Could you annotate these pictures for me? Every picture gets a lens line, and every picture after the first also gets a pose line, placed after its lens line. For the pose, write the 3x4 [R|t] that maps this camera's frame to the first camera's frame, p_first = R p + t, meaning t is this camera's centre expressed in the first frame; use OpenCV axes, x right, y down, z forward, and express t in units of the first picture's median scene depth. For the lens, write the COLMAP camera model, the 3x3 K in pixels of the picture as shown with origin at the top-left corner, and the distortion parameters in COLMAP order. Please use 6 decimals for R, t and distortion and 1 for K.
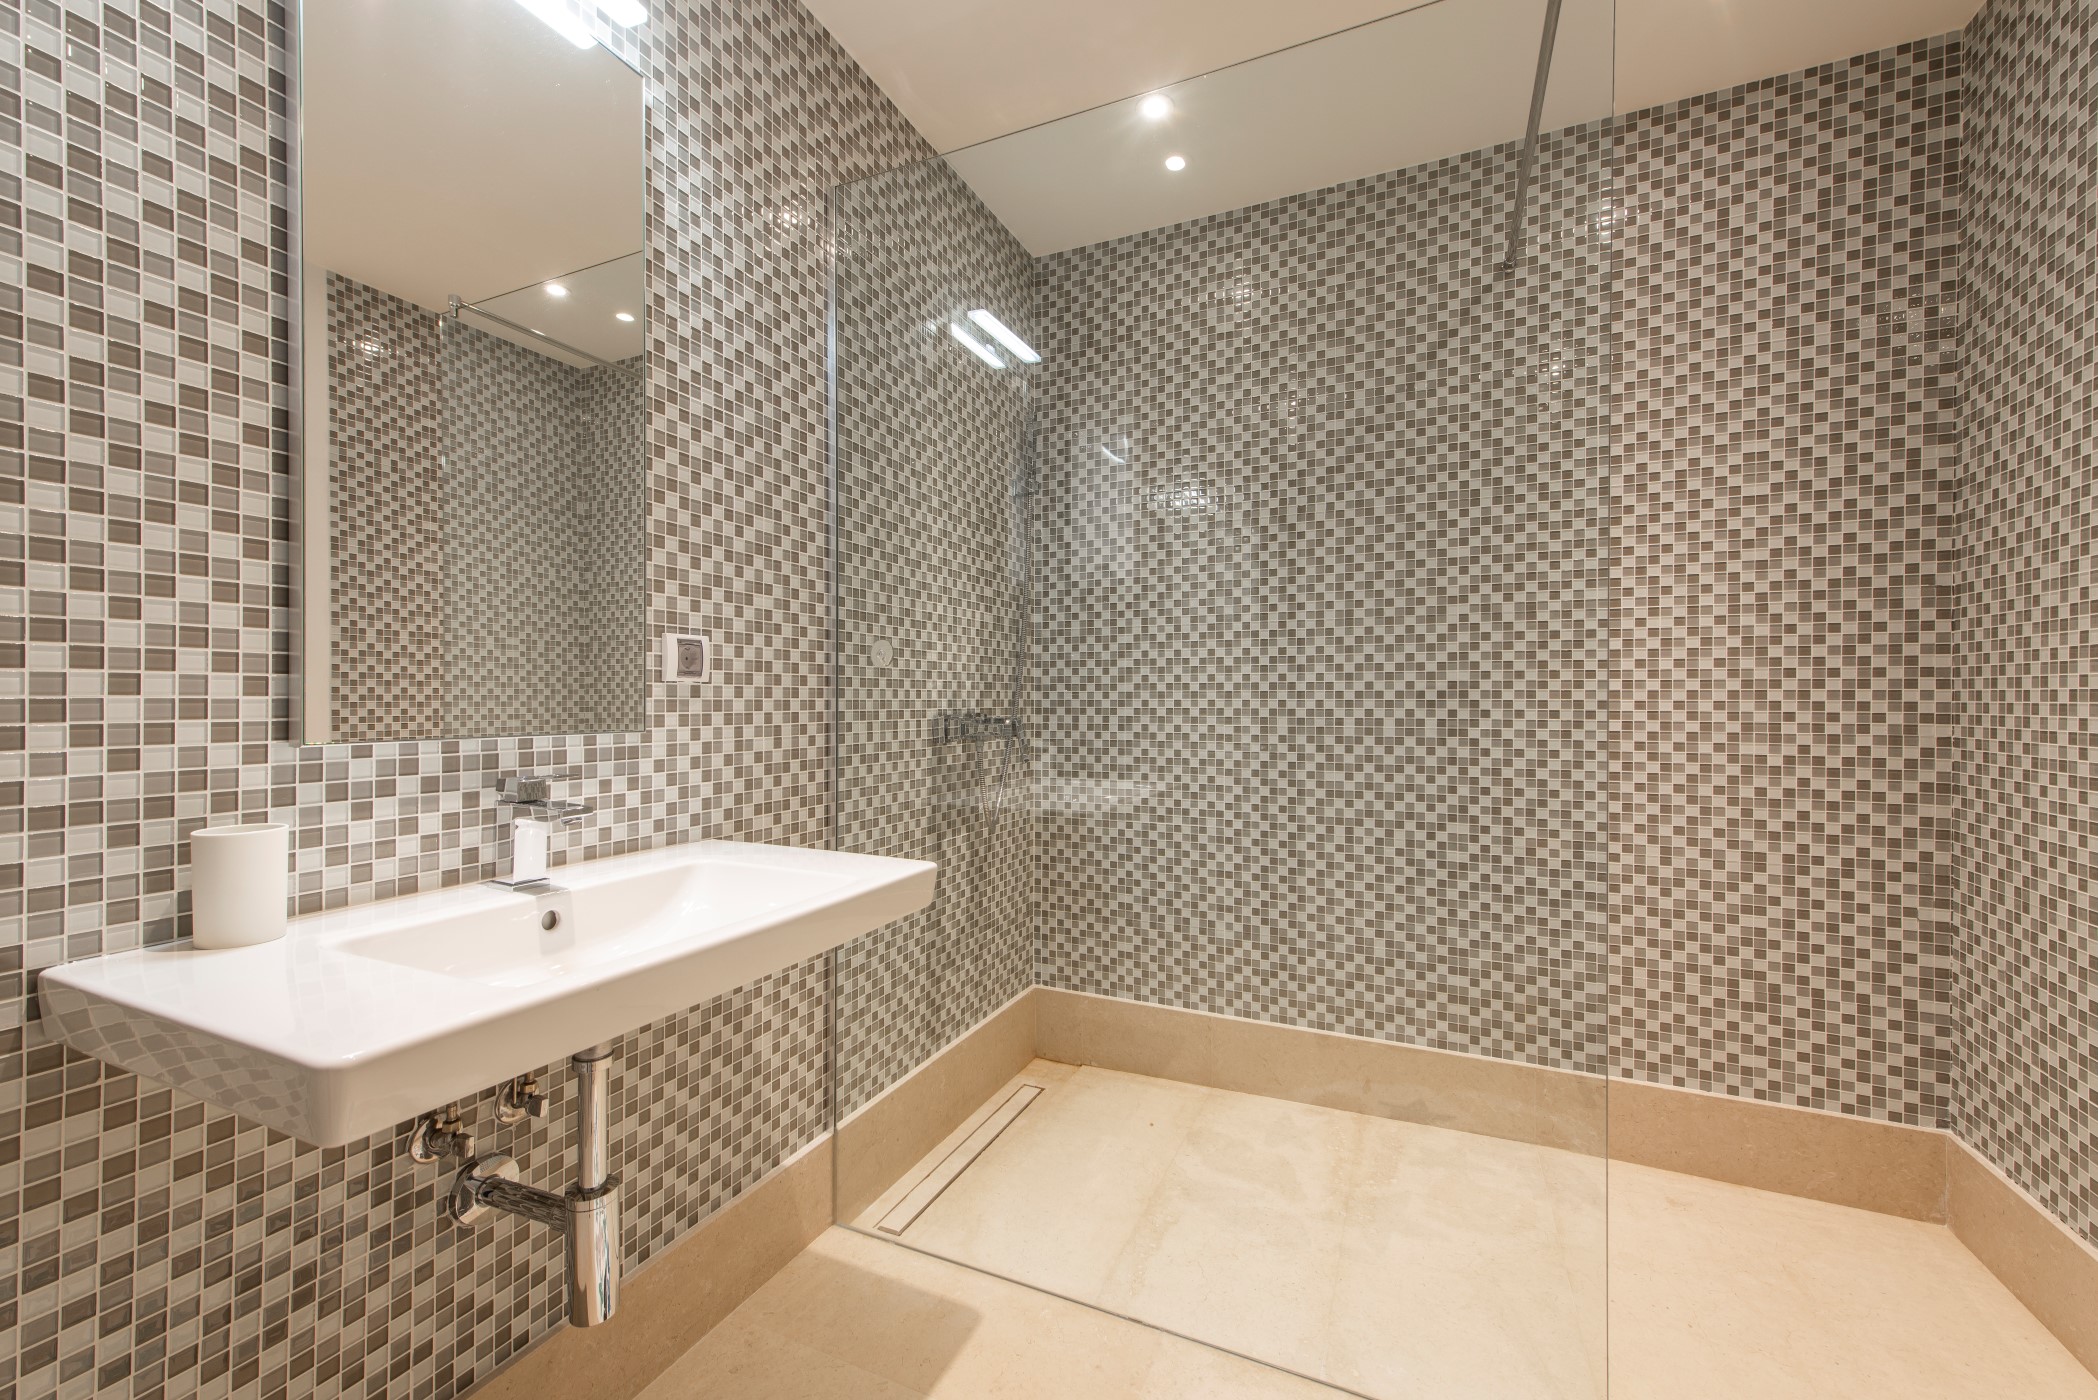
lens RADIAL K [[832.0, 0, 1044.5], [0, 832.0, 712.3], [0, 0, 1]] dist [0.008863, 0.000175]
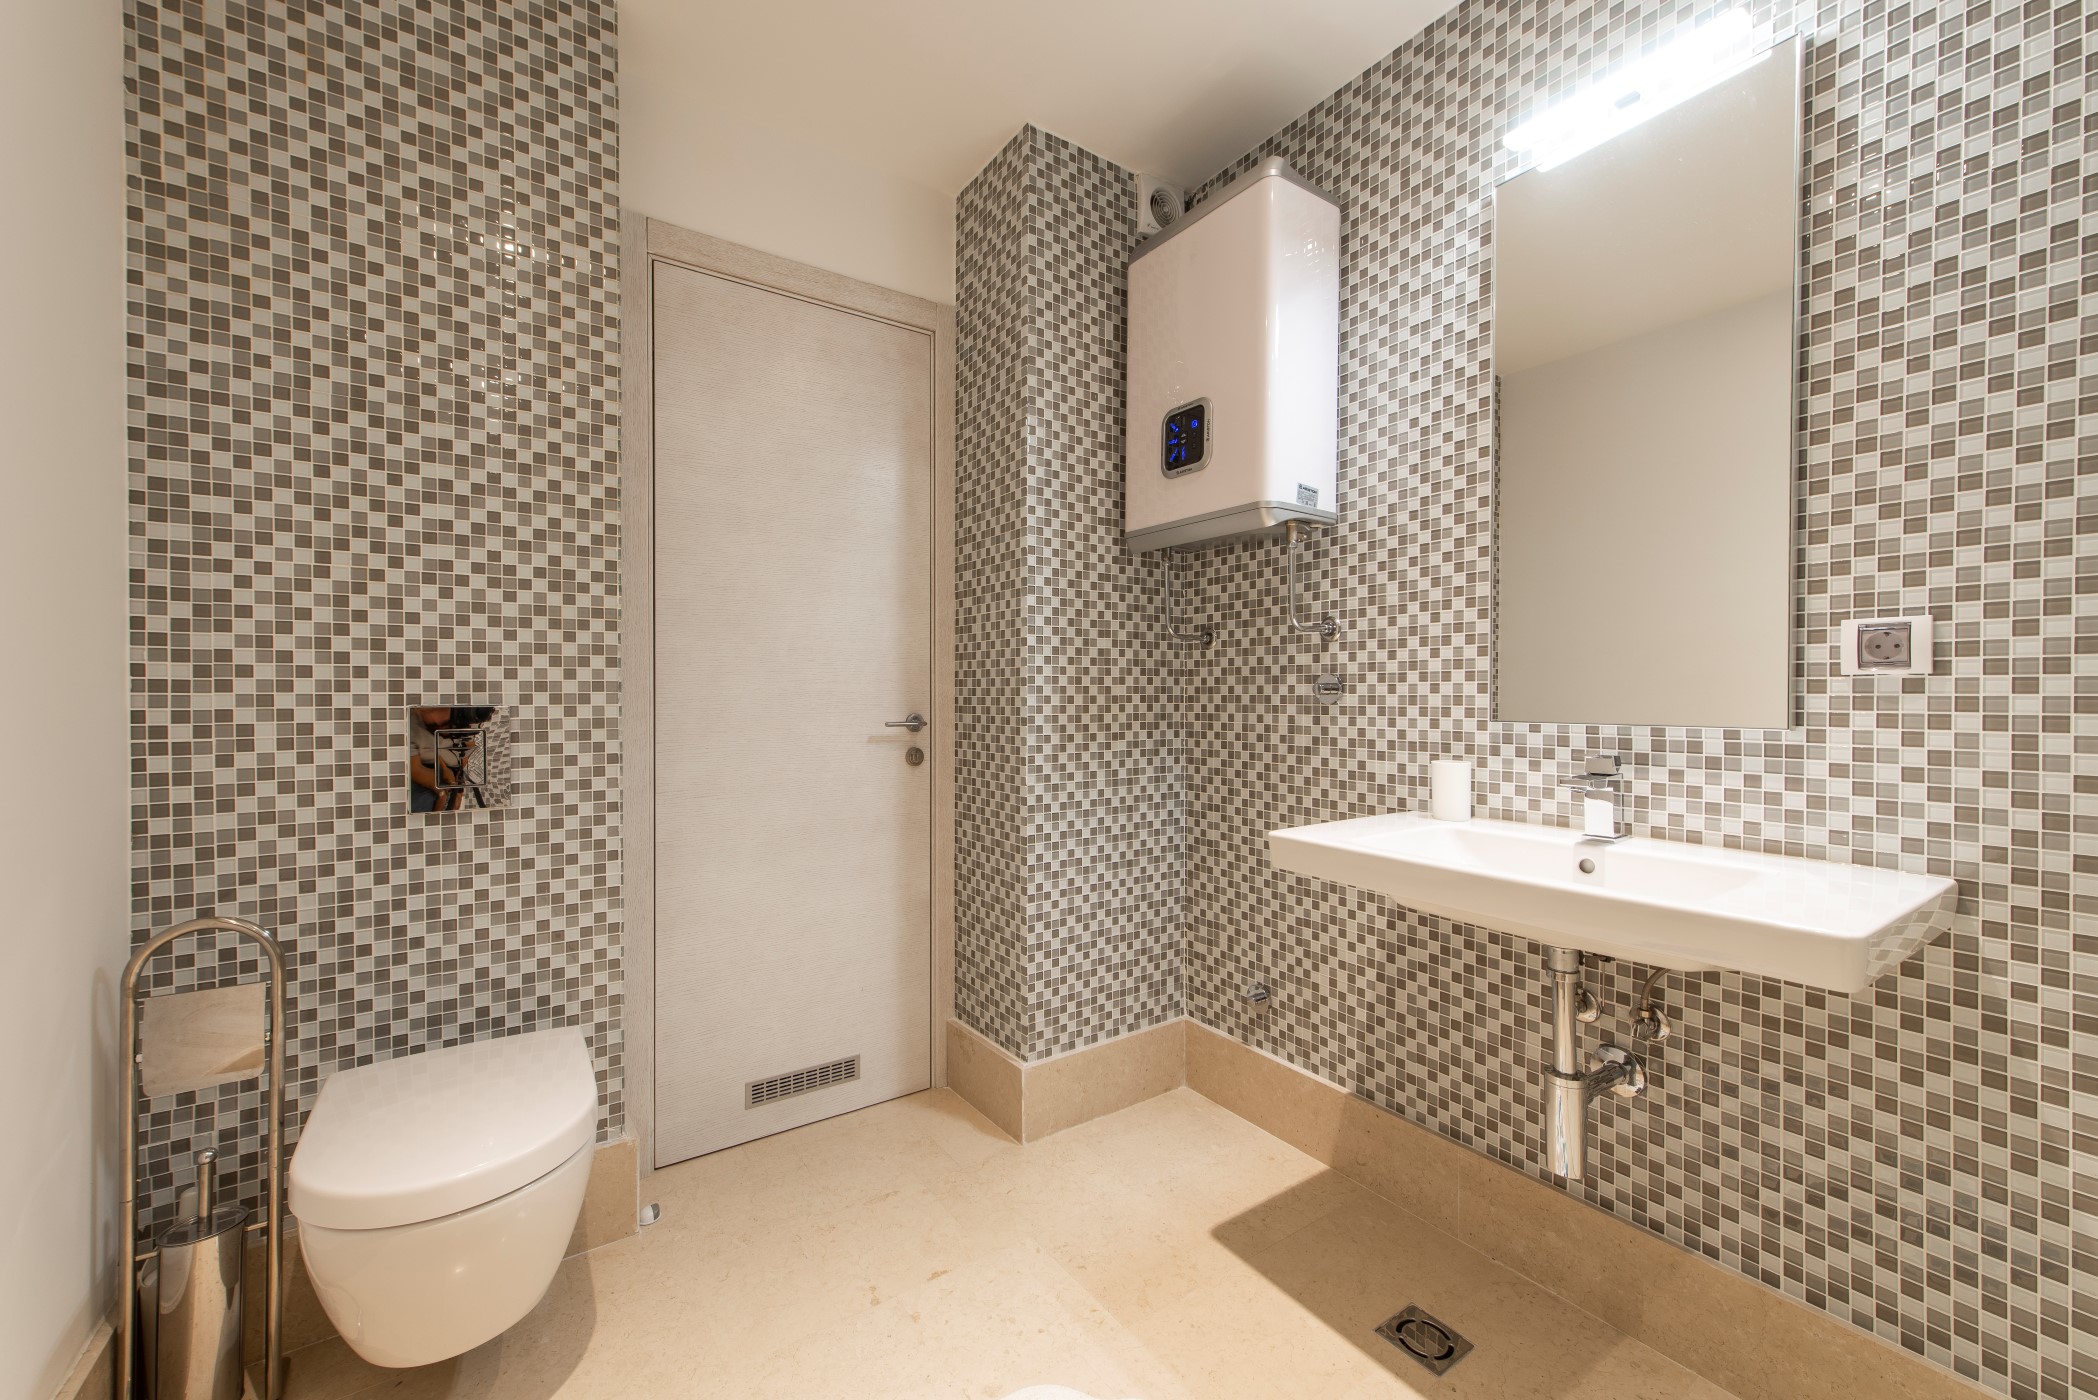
lens RADIAL K [[832.0, 0, 1046.5], [0, 832.0, 688.9], [0, 0, 1]] dist [0.008863, 0.000175]
pose [[-0.509812, 0.005862, -0.860266, 0.973067], [-0.002215, 0.999965, 0.008127, -0.037144], [0.860283, 0.006049, -0.509781, 0.965709]]
